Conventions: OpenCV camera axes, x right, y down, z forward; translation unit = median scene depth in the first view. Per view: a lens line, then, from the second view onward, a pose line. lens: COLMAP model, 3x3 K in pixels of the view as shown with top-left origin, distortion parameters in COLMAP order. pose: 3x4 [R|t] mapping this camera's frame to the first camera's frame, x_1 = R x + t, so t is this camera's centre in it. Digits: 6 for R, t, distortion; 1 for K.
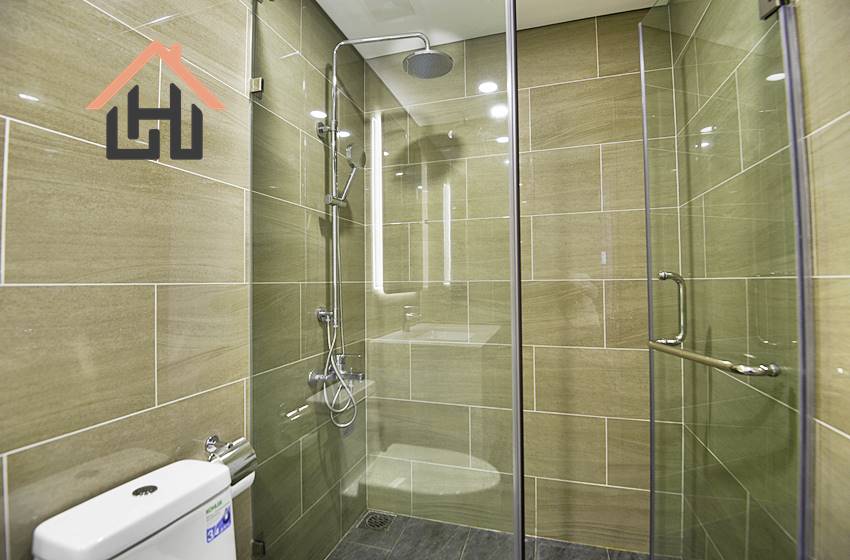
lens RADIAL K [[393.1, 0, 425.0], [0, 393.1, 280.0], [0, 0, 1]] dist [0.000677, -0.025475]
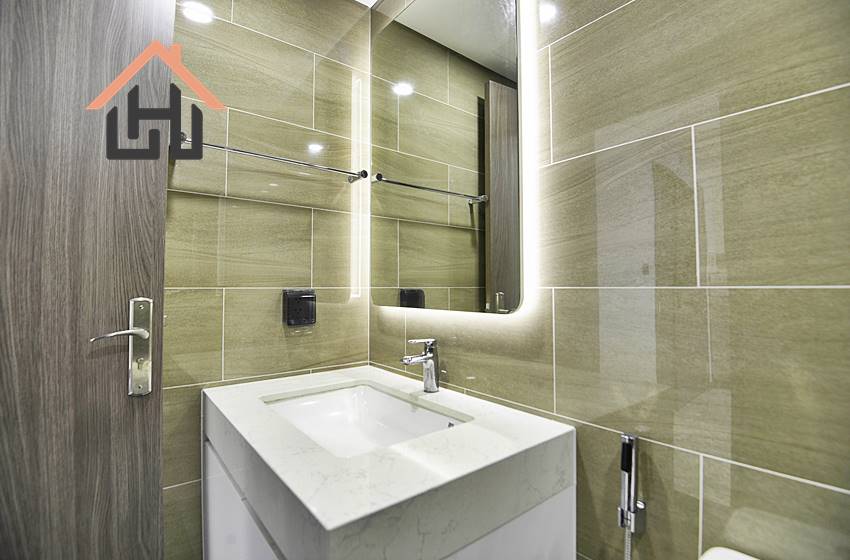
lens RADIAL K [[393.1, 0, 425.0], [0, 393.1, 280.0], [0, 0, 1]] dist [0.000677, -0.025475]
pose [[-0.564093, -0.010315, -0.825647, 0.148103], [0.009733, 0.999769, -0.019140, 0.004817], [0.825654, -0.018833, -0.563862, 0.822513]]
